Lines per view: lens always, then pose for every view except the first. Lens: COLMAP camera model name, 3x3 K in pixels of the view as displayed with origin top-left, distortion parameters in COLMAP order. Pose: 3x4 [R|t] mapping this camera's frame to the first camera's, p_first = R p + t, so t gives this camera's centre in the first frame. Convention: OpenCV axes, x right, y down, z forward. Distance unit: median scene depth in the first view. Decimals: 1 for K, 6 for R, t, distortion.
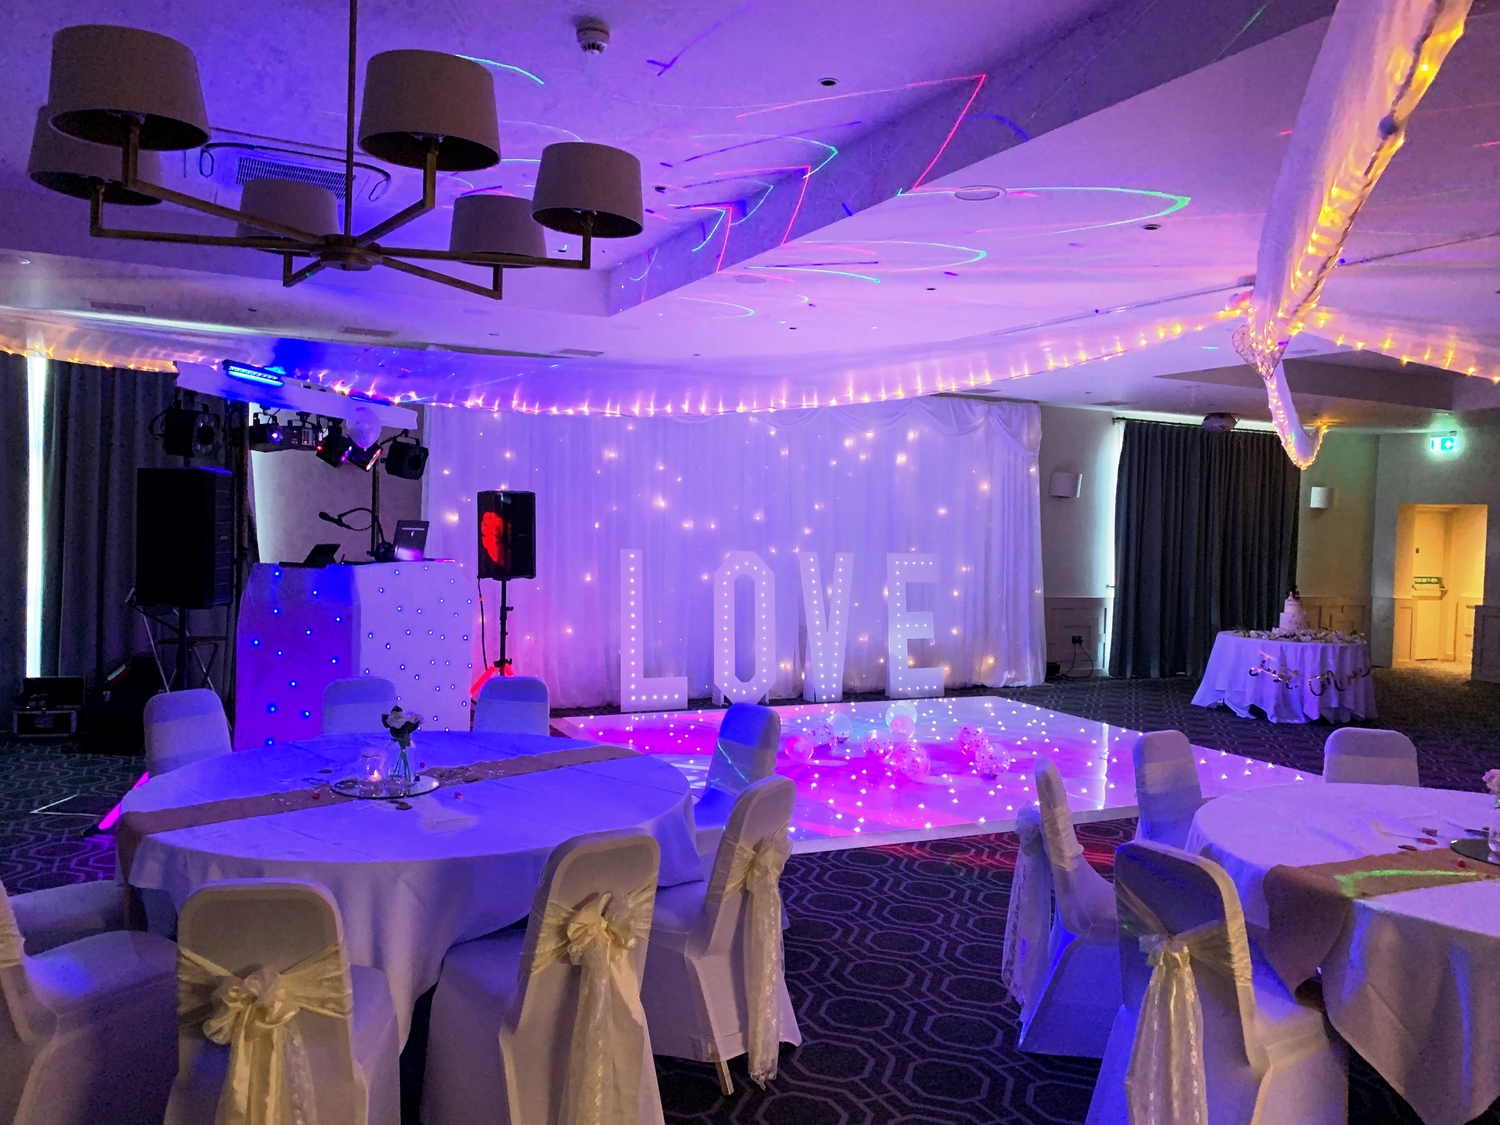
lens RADIAL K [[1126.4, 0, 749.4], [0, 1126.4, 536.8], [0, 0, 1]] dist [0.074058, -0.120830]
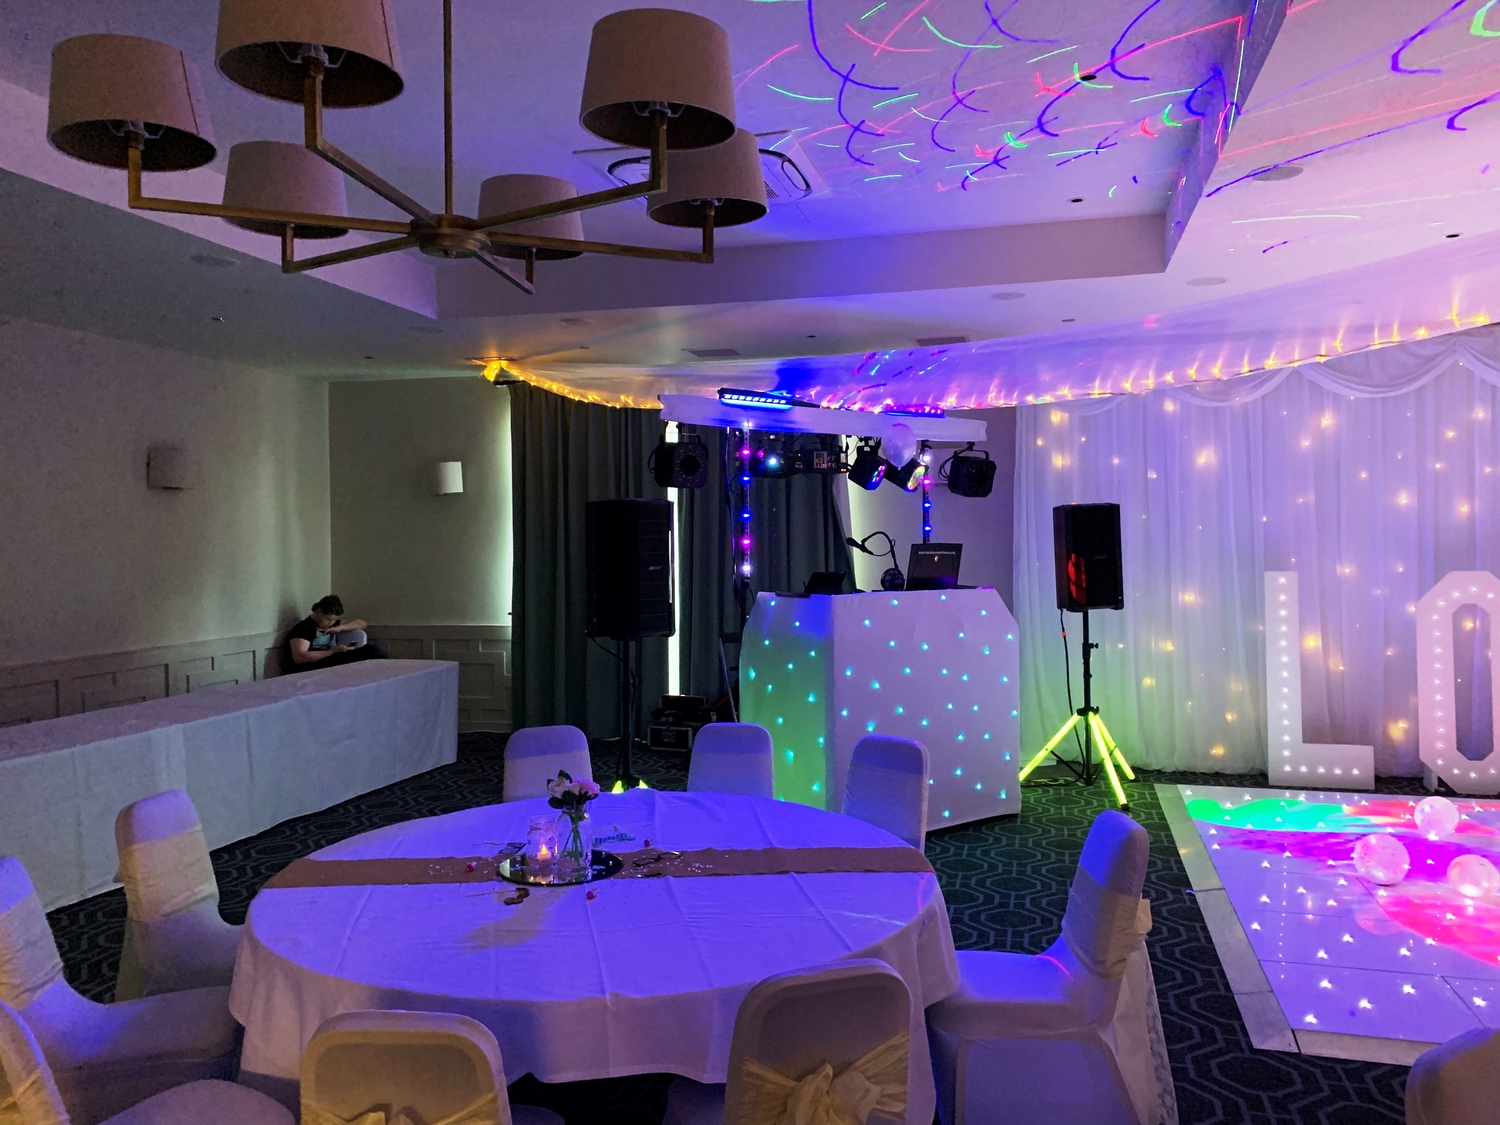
lens RADIAL K [[1126.4, 0, 749.4], [0, 1126.4, 536.8], [0, 0, 1]] dist [0.074058, -0.120830]
pose [[0.746001, -0.035218, -0.665013, 0.171119], [0.021035, 0.999349, -0.029326, 0.003080], [0.665612, 0.007888, 0.746256, 0.230375]]
